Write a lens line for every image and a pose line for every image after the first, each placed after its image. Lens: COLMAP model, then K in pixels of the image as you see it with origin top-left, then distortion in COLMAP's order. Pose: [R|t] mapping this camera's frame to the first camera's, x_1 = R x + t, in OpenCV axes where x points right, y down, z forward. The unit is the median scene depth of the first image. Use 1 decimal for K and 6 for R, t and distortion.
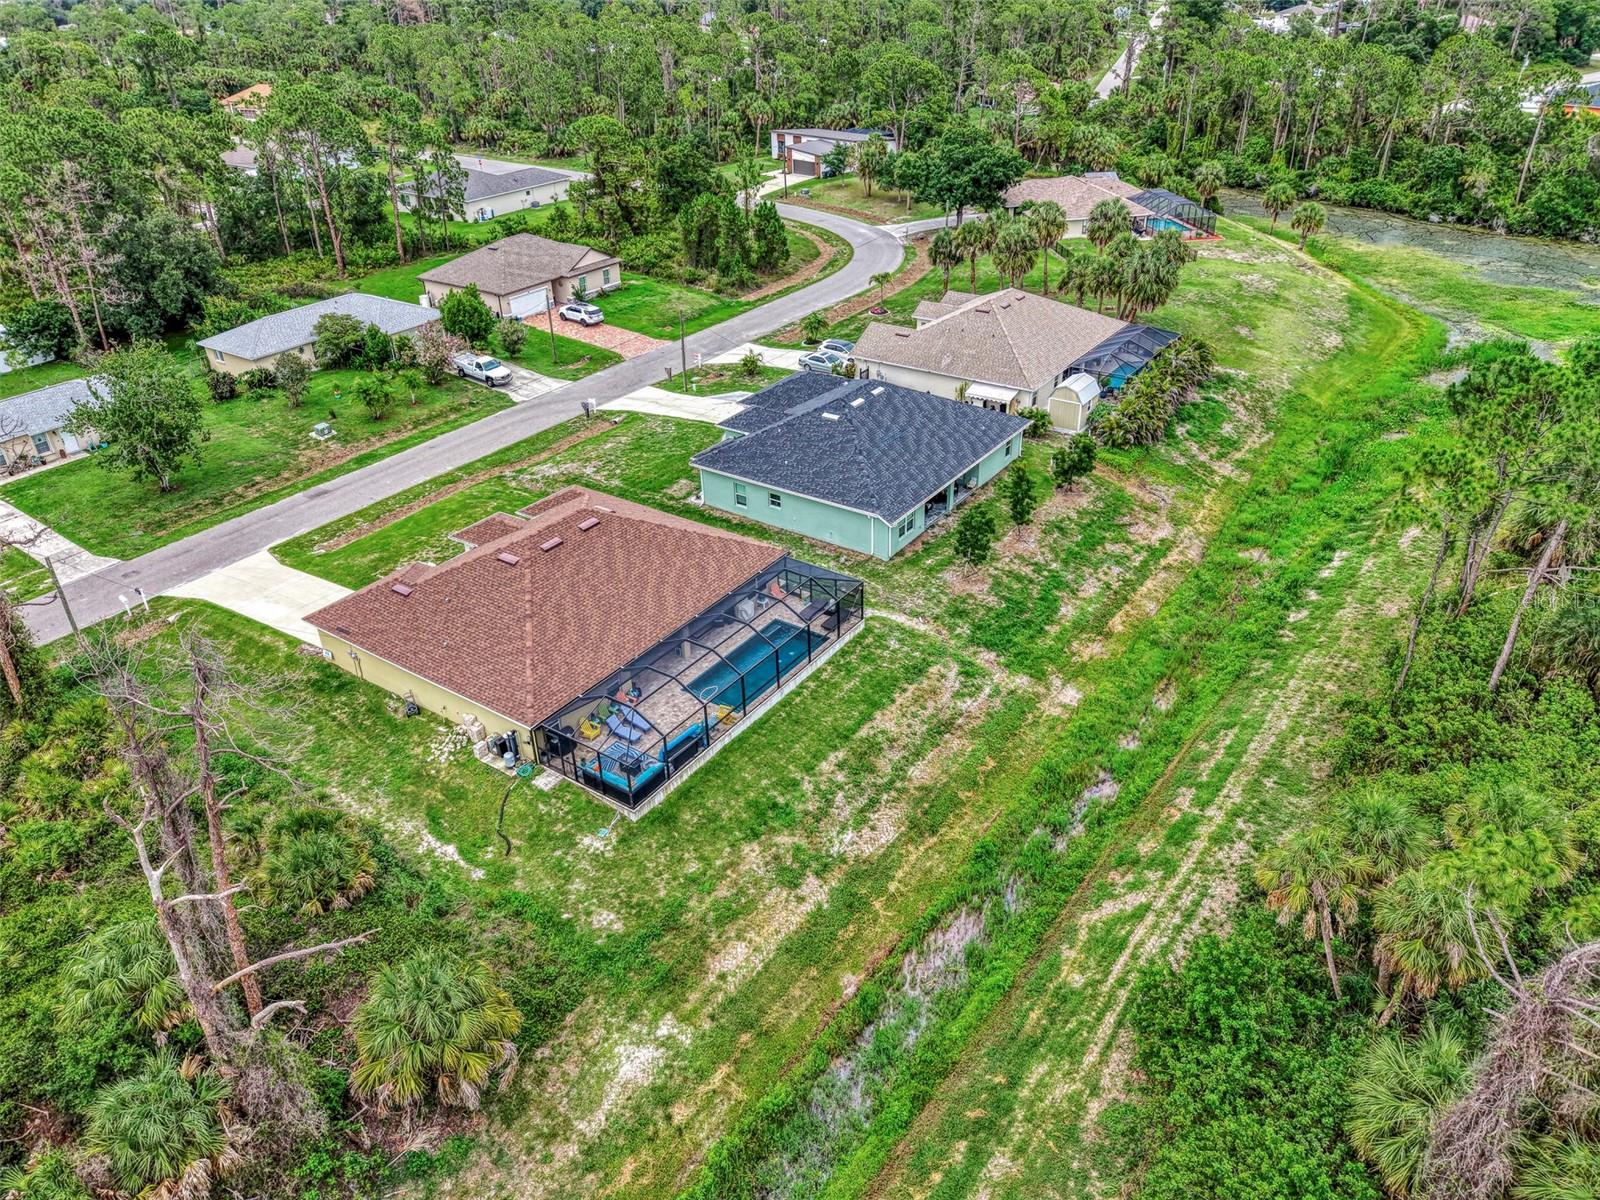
lens RADIAL K [[1084.2, 0, 817.4], [0, 1084.2, 601.3], [0, 0, 1]] dist [0.062228, -0.105793]
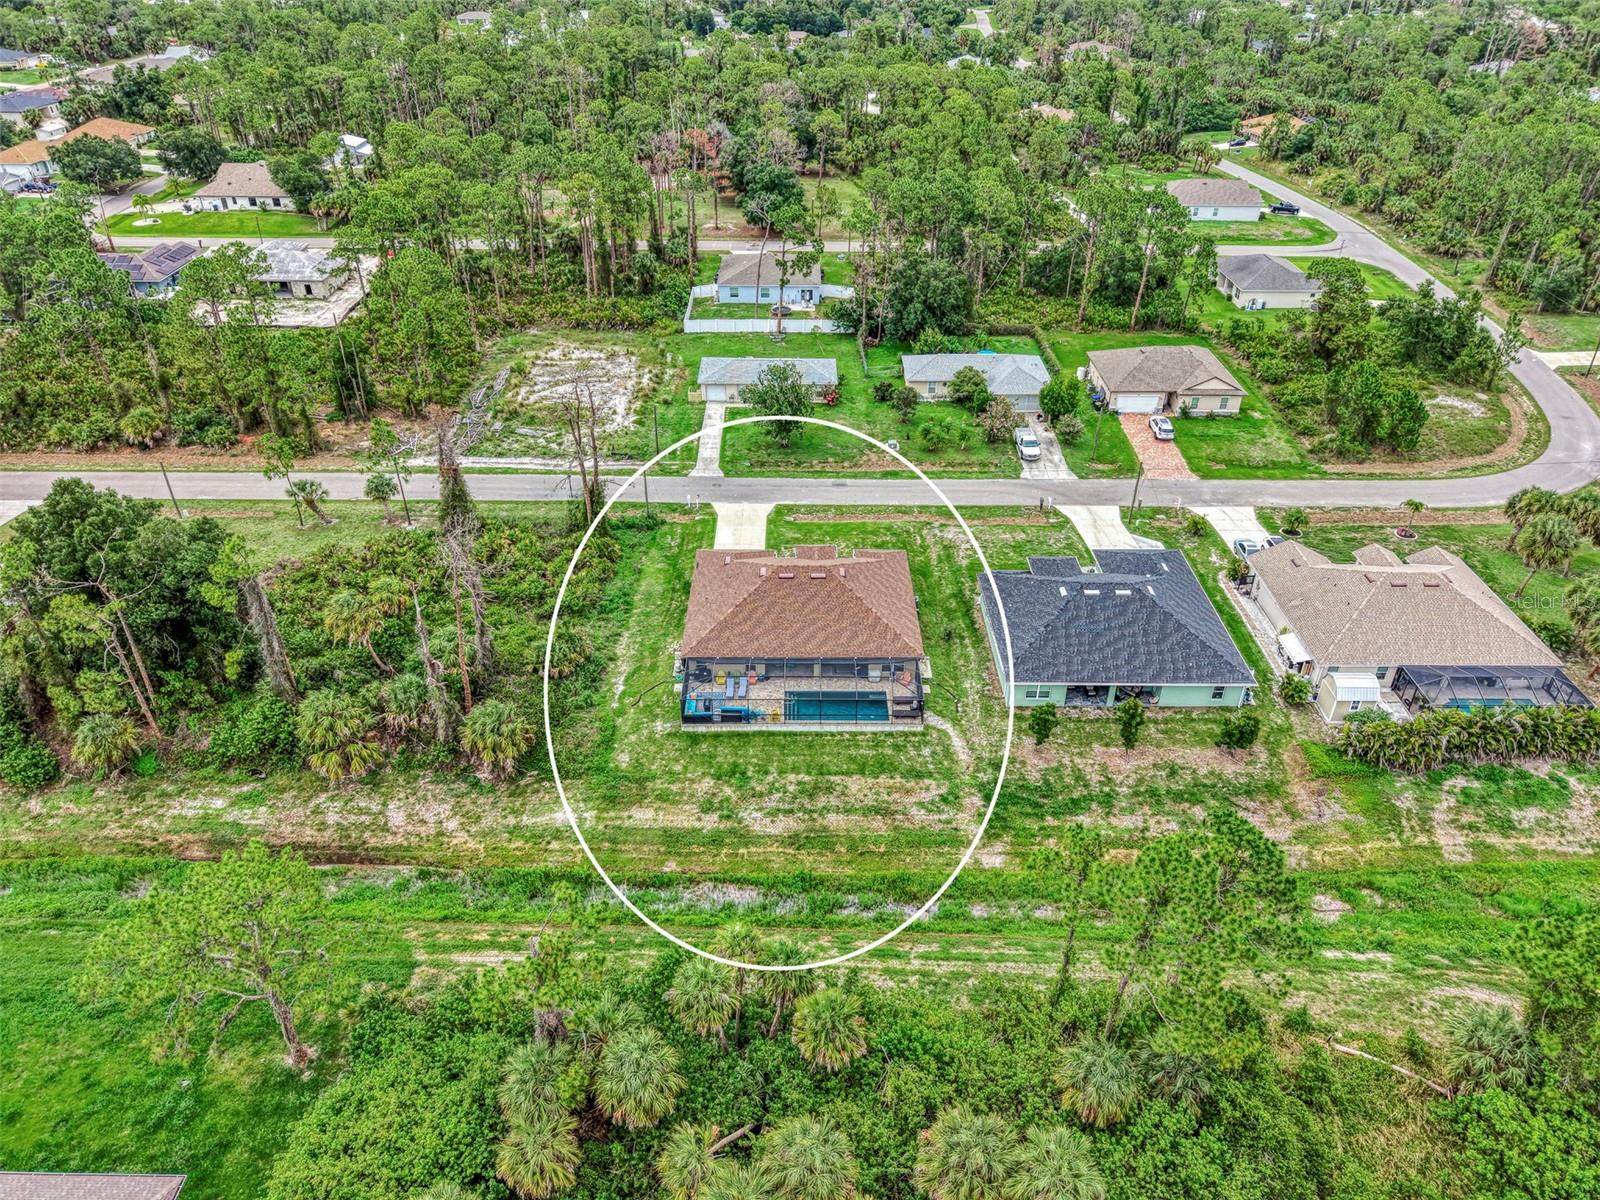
lens RADIAL K [[1084.2, 0, 817.4], [0, 1084.2, 601.3], [0, 0, 1]] dist [0.062228, -0.105793]
pose [[0.578310, 0.469110, -0.667453, 0.899486], [-0.442440, 0.867720, 0.226516, -0.413315], [0.685423, 0.164311, 0.709364, -0.118865]]
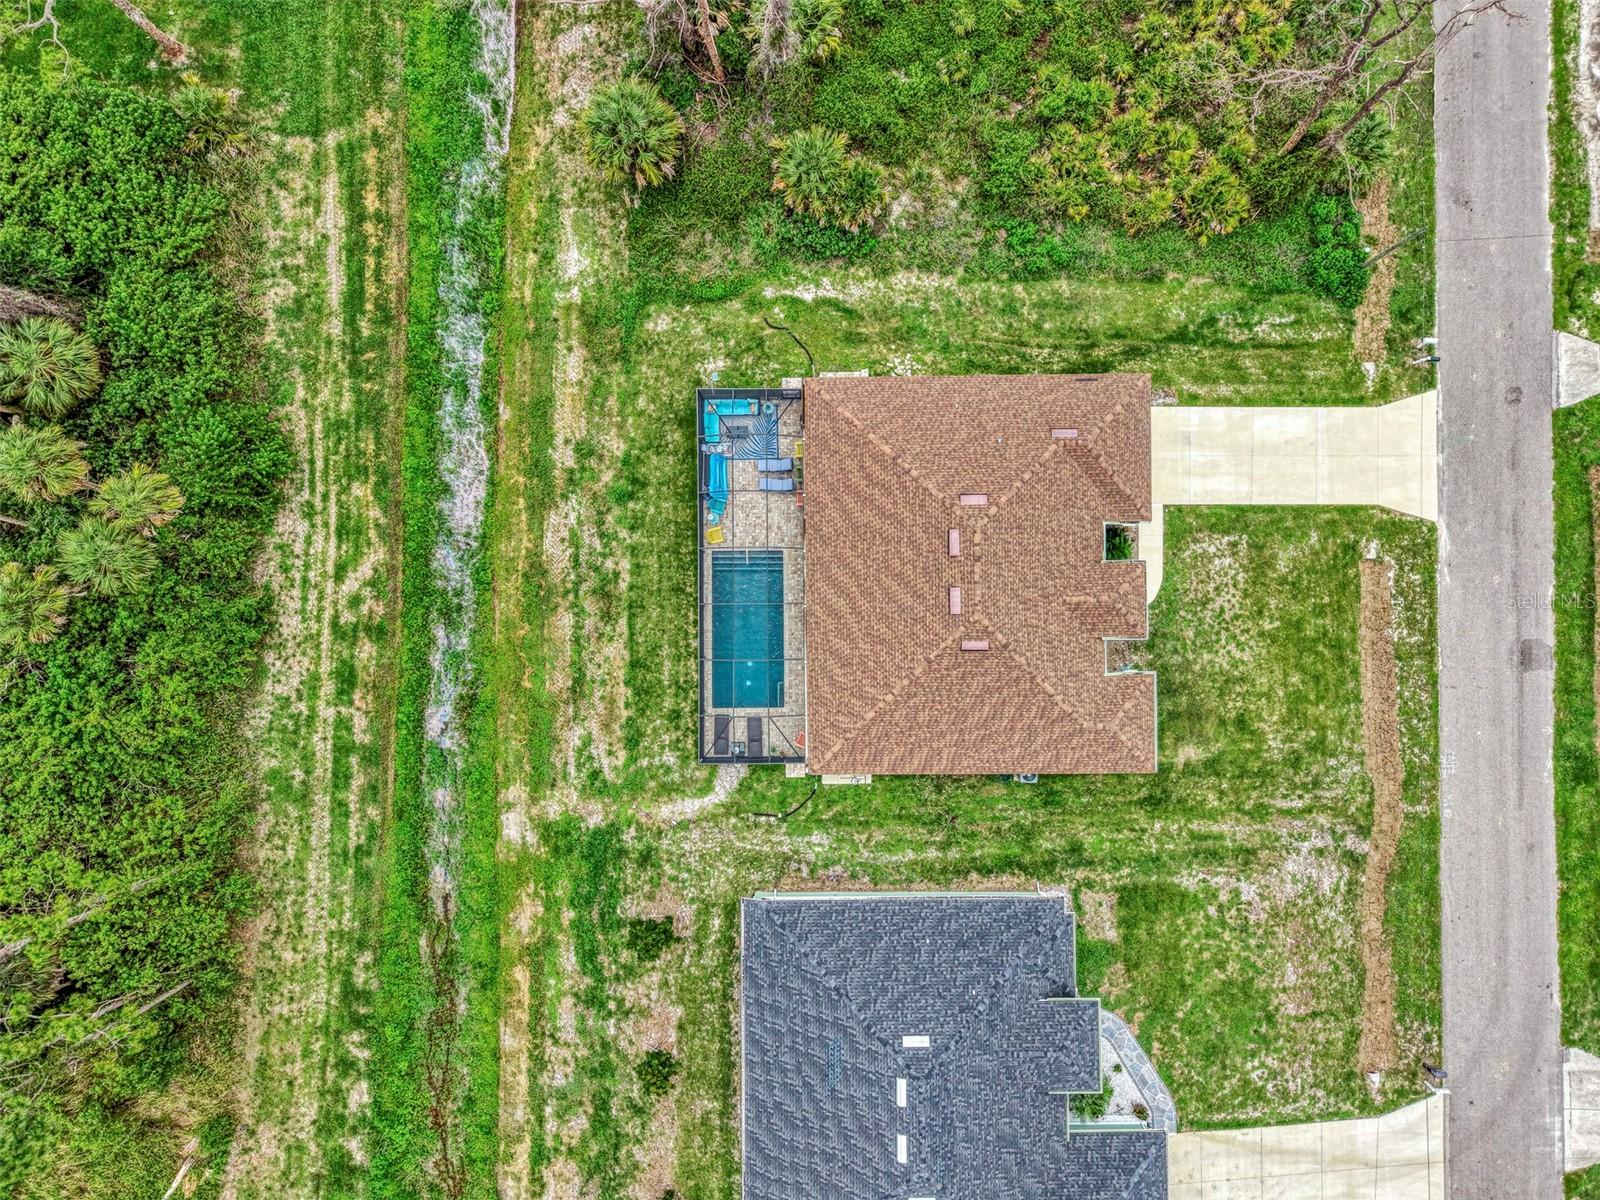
lens RADIAL K [[1100.2, 0, 789.0], [0, 1100.2, 592.8], [0, 0, 1]] dist [0.031783, -0.031365]
pose [[-0.820197, 0.571917, 0.013679, -0.122111], [-0.280630, -0.423064, 0.861547, -0.830981], [0.498521, 0.702800, 0.507493, 0.500765]]
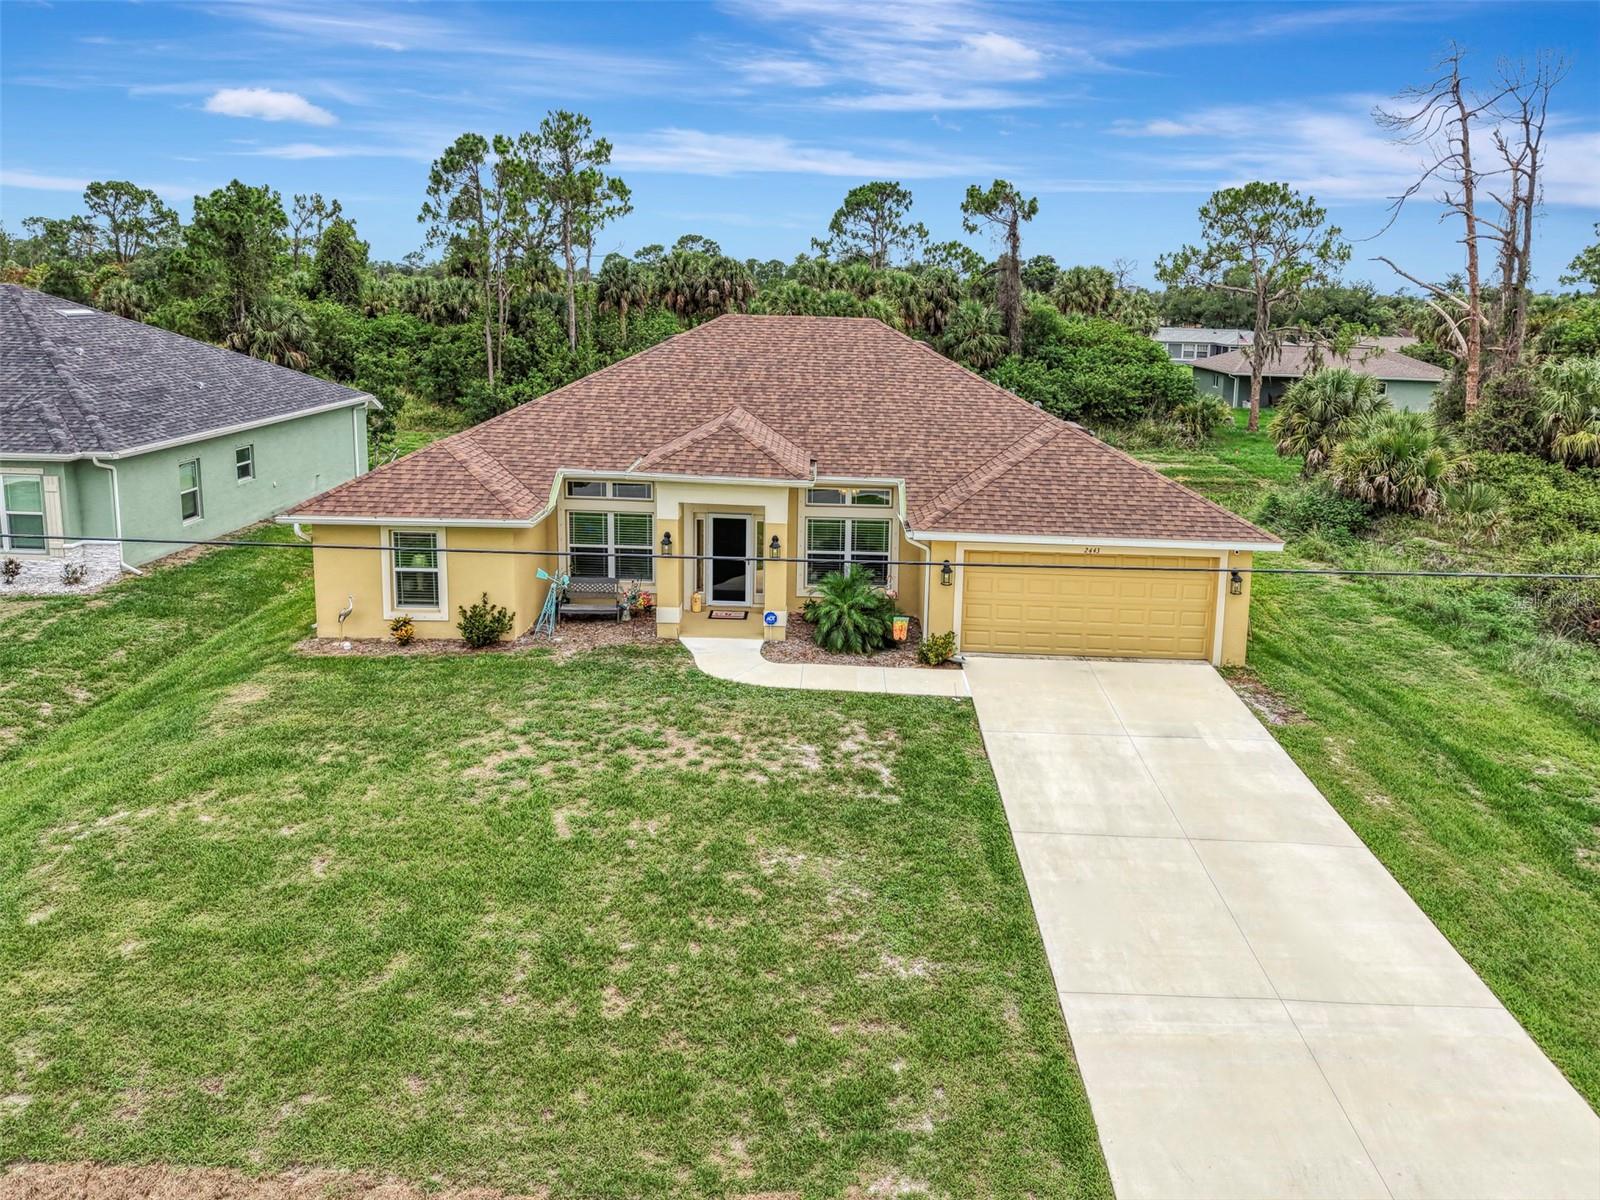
lens RADIAL K [[1123.2, 0, 832.0], [0, 1123.2, 488.6], [0, 0, 1]] dist [0.014133, -0.010138]
pose [[-0.564759, -0.131049, 0.814785, -0.717638], [0.407626, 0.814166, 0.413491, -0.230955], [-0.717557, 0.565650, -0.406388, 1.295478]]
